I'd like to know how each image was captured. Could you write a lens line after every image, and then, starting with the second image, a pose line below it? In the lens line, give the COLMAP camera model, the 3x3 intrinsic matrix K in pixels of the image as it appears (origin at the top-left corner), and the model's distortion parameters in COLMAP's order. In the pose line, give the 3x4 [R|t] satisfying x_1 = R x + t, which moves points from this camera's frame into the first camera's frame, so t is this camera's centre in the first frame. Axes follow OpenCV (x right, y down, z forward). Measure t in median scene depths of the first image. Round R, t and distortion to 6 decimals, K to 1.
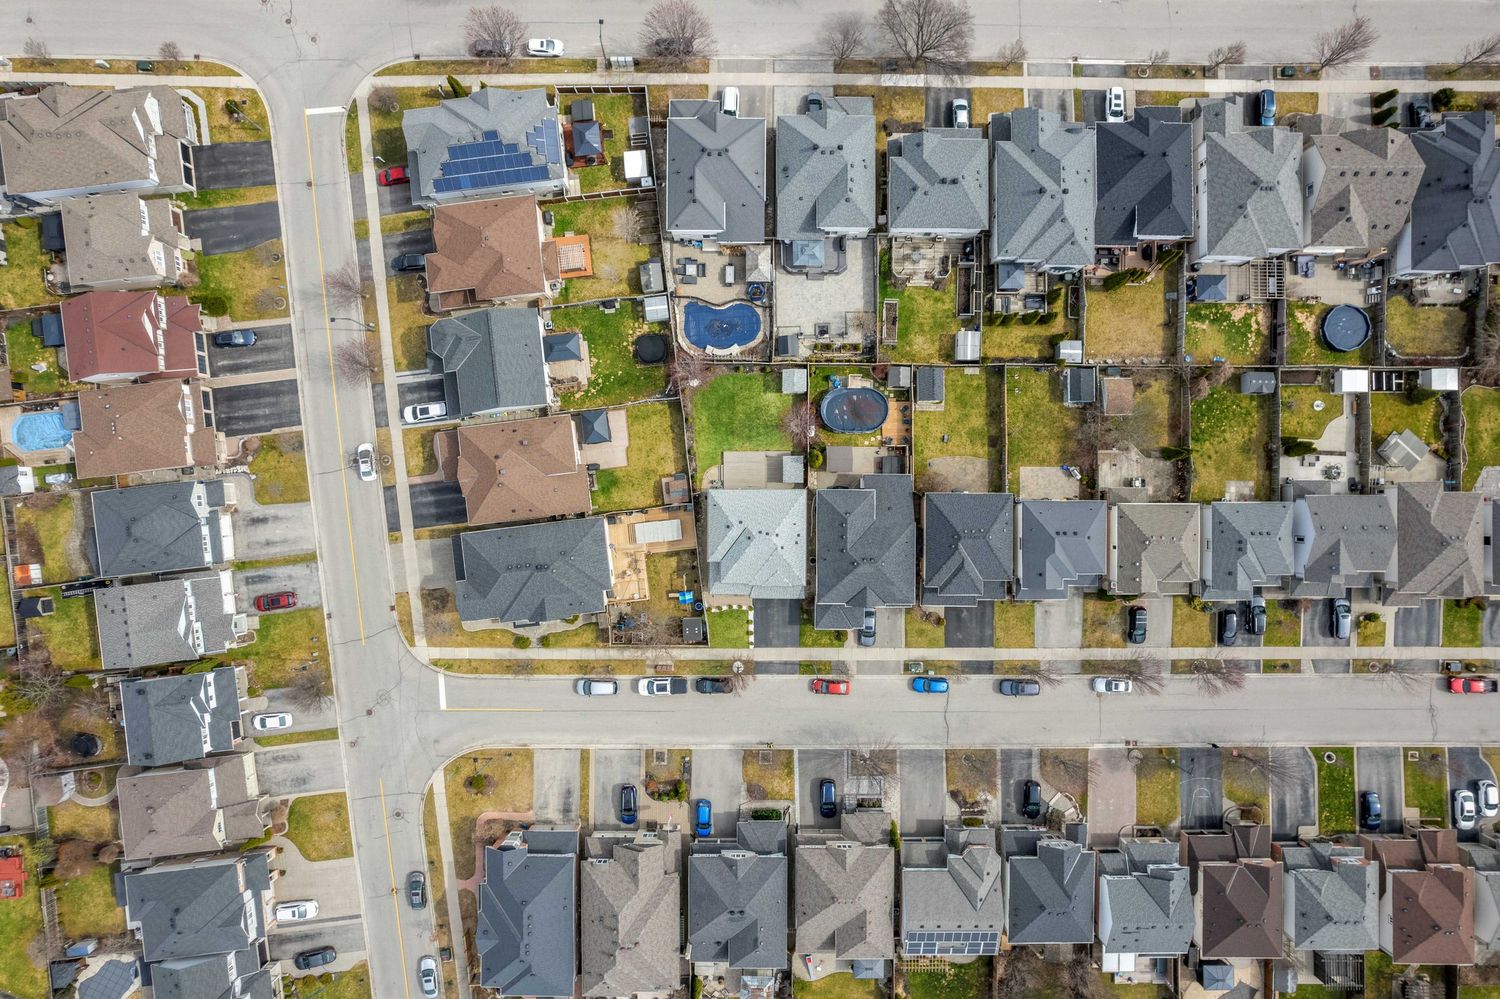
lens RADIAL K [[952.1, 0, 749.7], [0, 952.1, 488.5], [0, 0, 1]] dist [-0.020328, 0.008795]
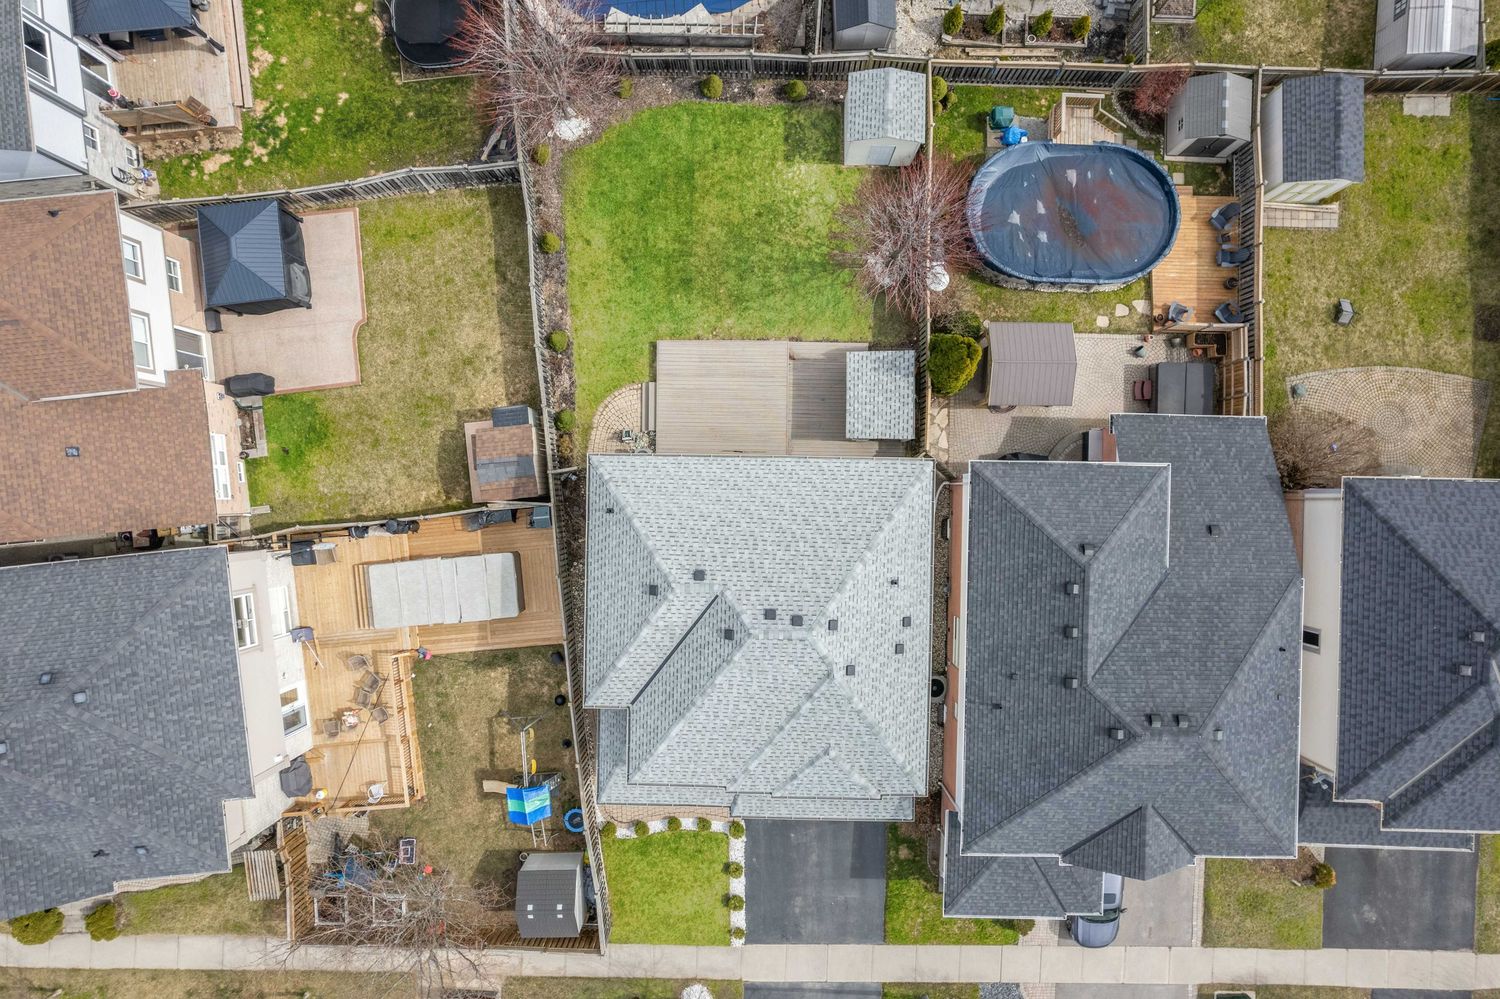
lens RADIAL K [[952.1, 0, 753.6], [0, 952.1, 500.3], [0, 0, 1]] dist [-0.020328, 0.008795]
pose [[0.999915, 0.012959, -0.001722, 0.006013], [-0.012931, 0.999797, 0.015428, 0.009198], [0.001922, -0.015405, 0.999879, 0.678563]]
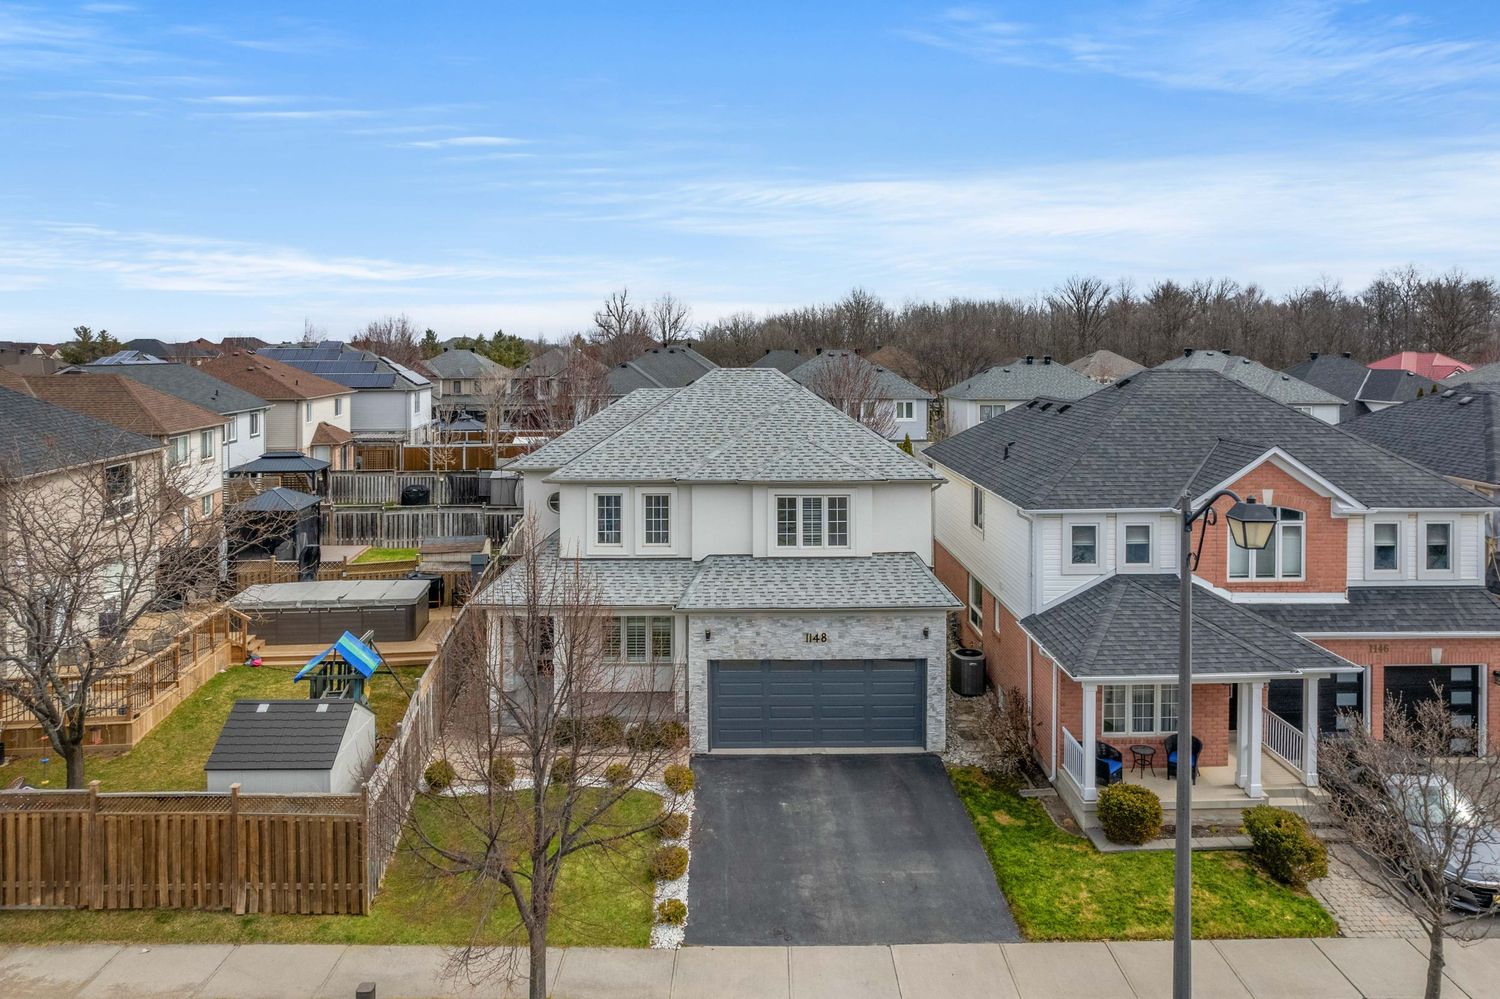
lens RADIAL K [[1002.6, 0, 742.9], [0, 1002.6, 368.2], [0, 0, 1]] dist [-0.017758, -0.005338]
pose [[0.999980, 0.002858, 0.005644, 0.011553], [0.005580, 0.022130, -0.999740, 0.307016], [-0.002982, 0.999751, 0.022113, 0.920321]]
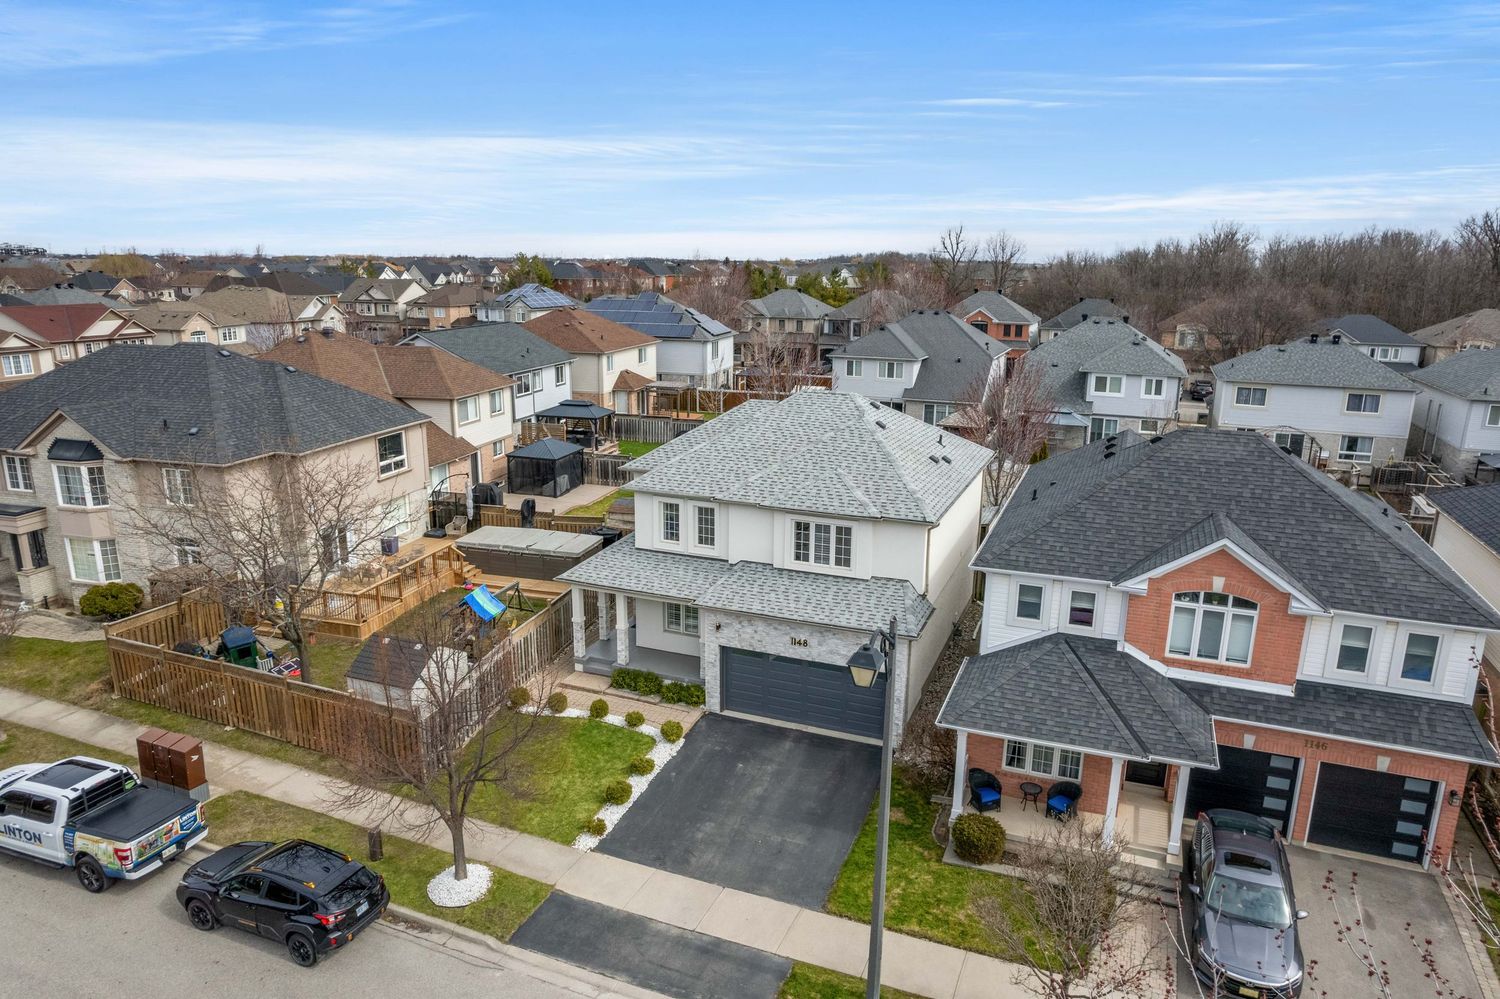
lens RADIAL K [[952.1, 0, 747.0], [0, 952.1, 502.1], [0, 0, 1]] dist [-0.020328, 0.008795]
pose [[0.926692, 0.106250, -0.360491, 0.094803], [-0.375600, 0.228830, -0.898088, 0.312736], [-0.012931, 0.967651, 0.251963, 0.887783]]
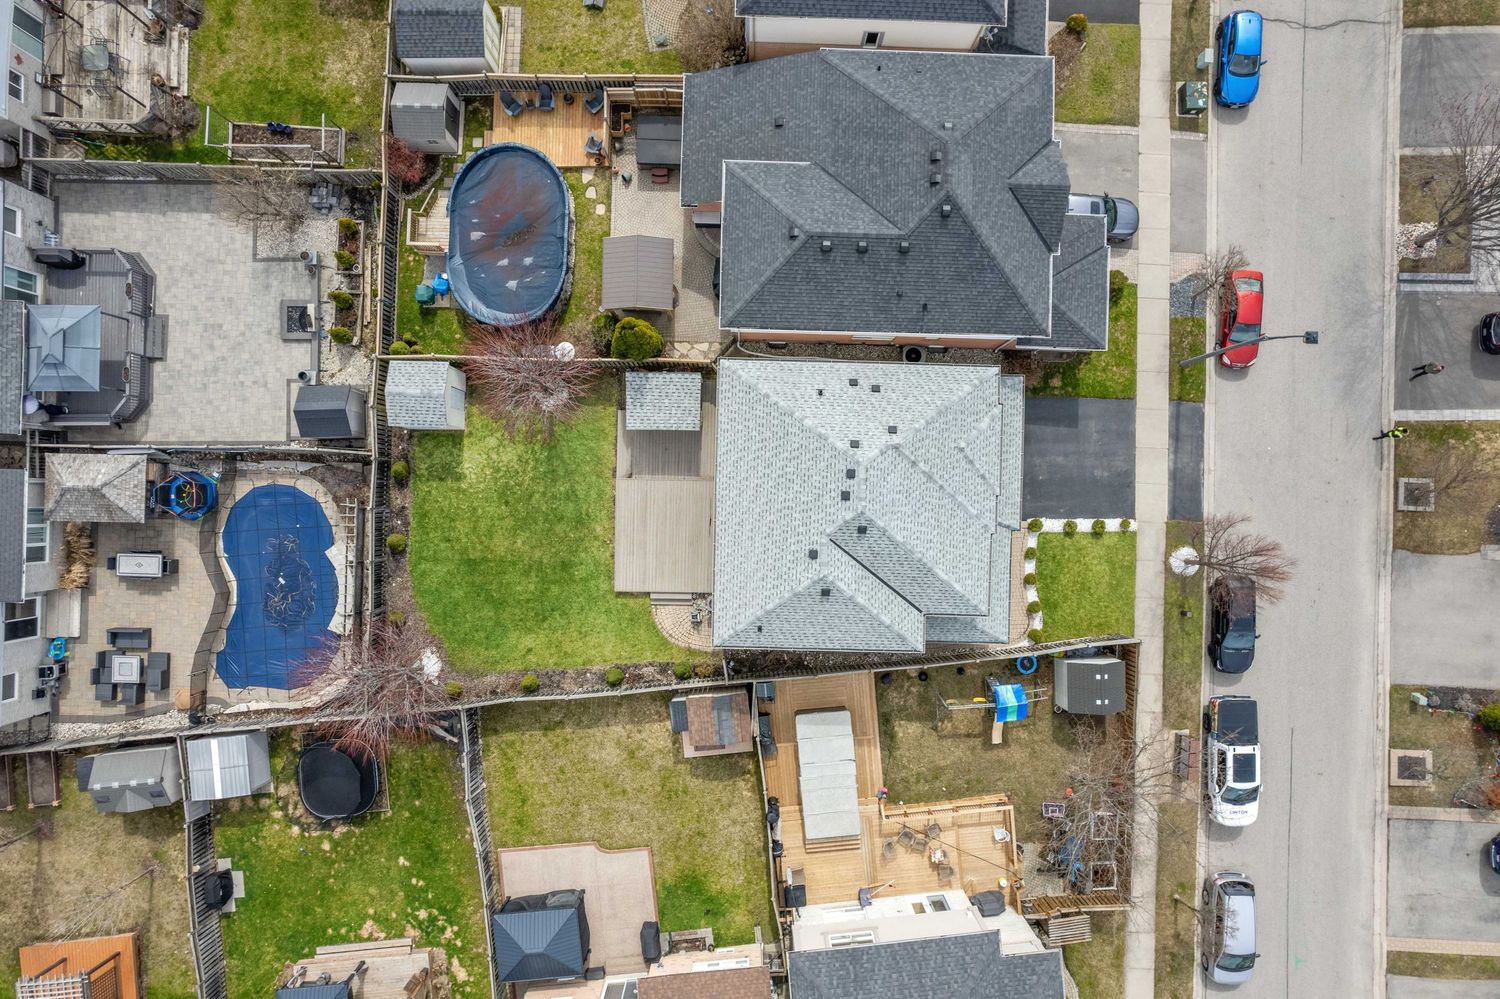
lens RADIAL K [[952.1, 0, 754.0], [0, 952.1, 506.0], [0, 0, 1]] dist [-0.020328, 0.008795]
pose [[0.018813, -0.999818, 0.003294, 0.005564], [0.999706, 0.018862, 0.015250, 0.009097], [-0.015310, 0.003006, 0.999878, 0.625608]]
